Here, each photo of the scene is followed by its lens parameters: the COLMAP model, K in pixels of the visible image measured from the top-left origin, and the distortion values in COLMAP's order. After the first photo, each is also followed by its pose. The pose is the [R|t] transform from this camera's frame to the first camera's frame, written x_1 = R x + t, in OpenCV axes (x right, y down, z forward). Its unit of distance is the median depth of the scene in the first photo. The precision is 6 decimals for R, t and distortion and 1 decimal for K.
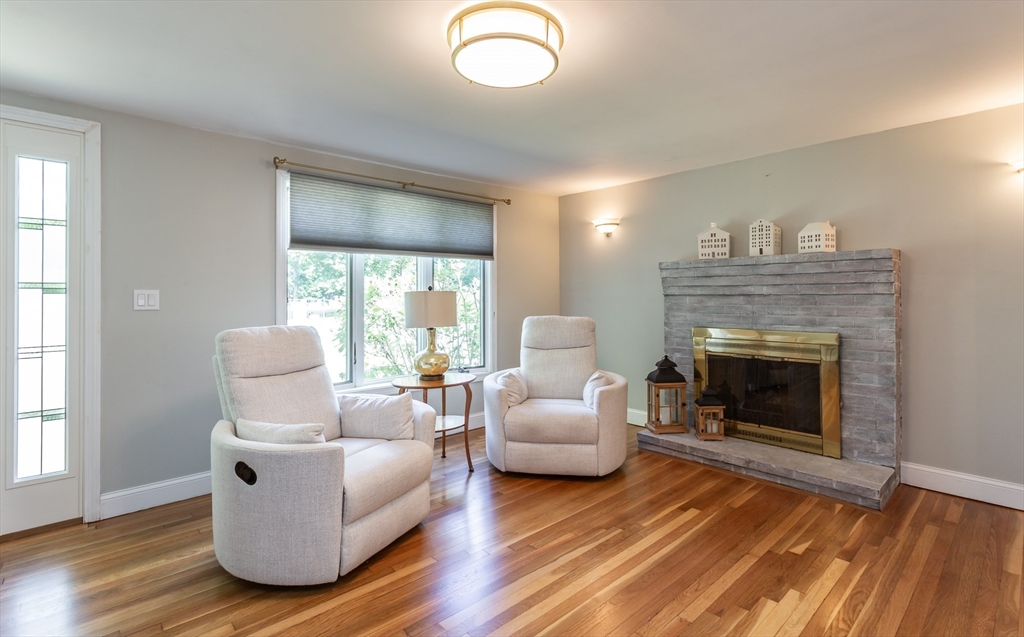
lens RADIAL K [[478.7, 0, 515.0], [0, 478.7, 292.4], [0, 0, 1]] dist [-0.002898, 0.000122]
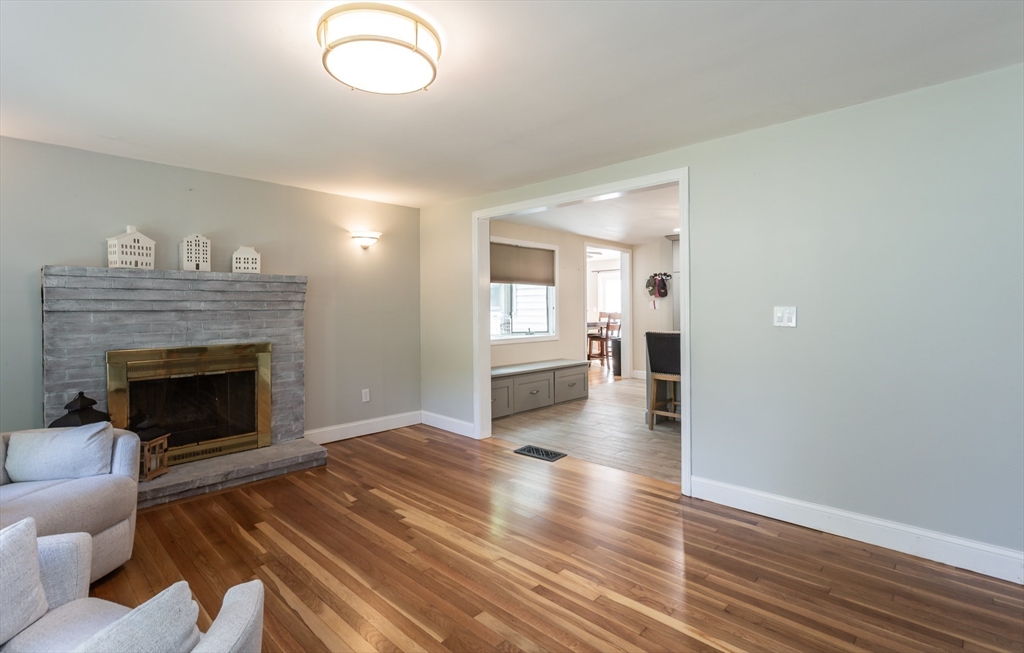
lens RADIAL K [[486.7, 0, 512.4], [0, 486.7, 304.2], [0, 0, 1]] dist [0.000635, 0.000016]
pose [[-0.059808, 0.010963, 0.998150, -0.546445], [-0.001717, 0.999937, -0.011085, 0.002160], [-0.998208, -0.002377, -0.059786, 0.423436]]
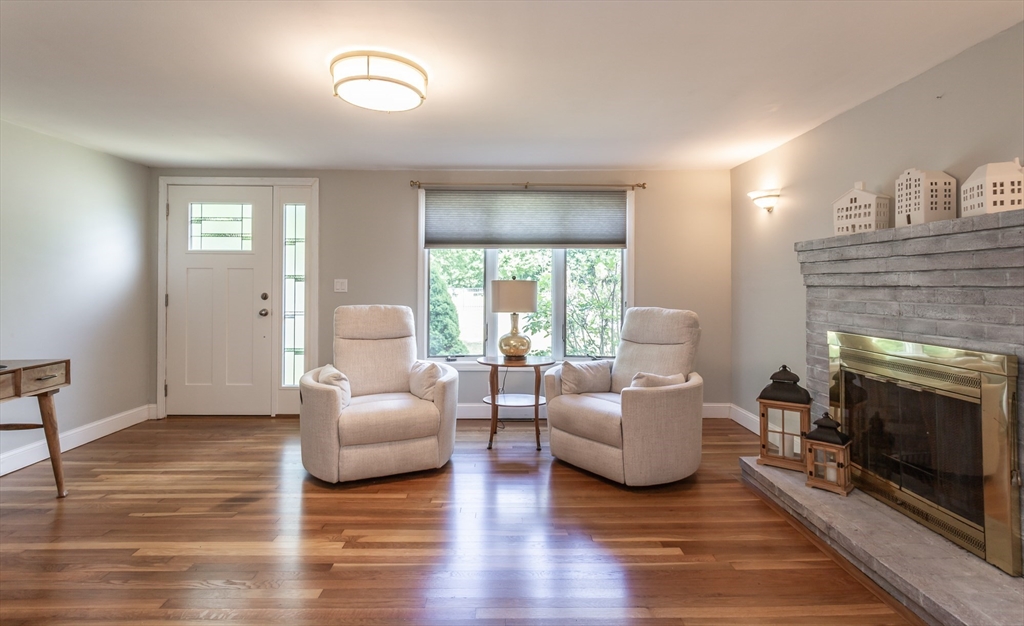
lens RADIAL K [[480.1, 0, 511.9], [0, 480.1, 280.4], [0, 0, 1]] dist [0.003072, -0.000400]
pose [[0.746652, 0.000918, -0.665214, 0.565187], [-0.001798, 0.999998, -0.000638, -0.001664], [0.665212, 0.001673, 0.746652, 0.162068]]
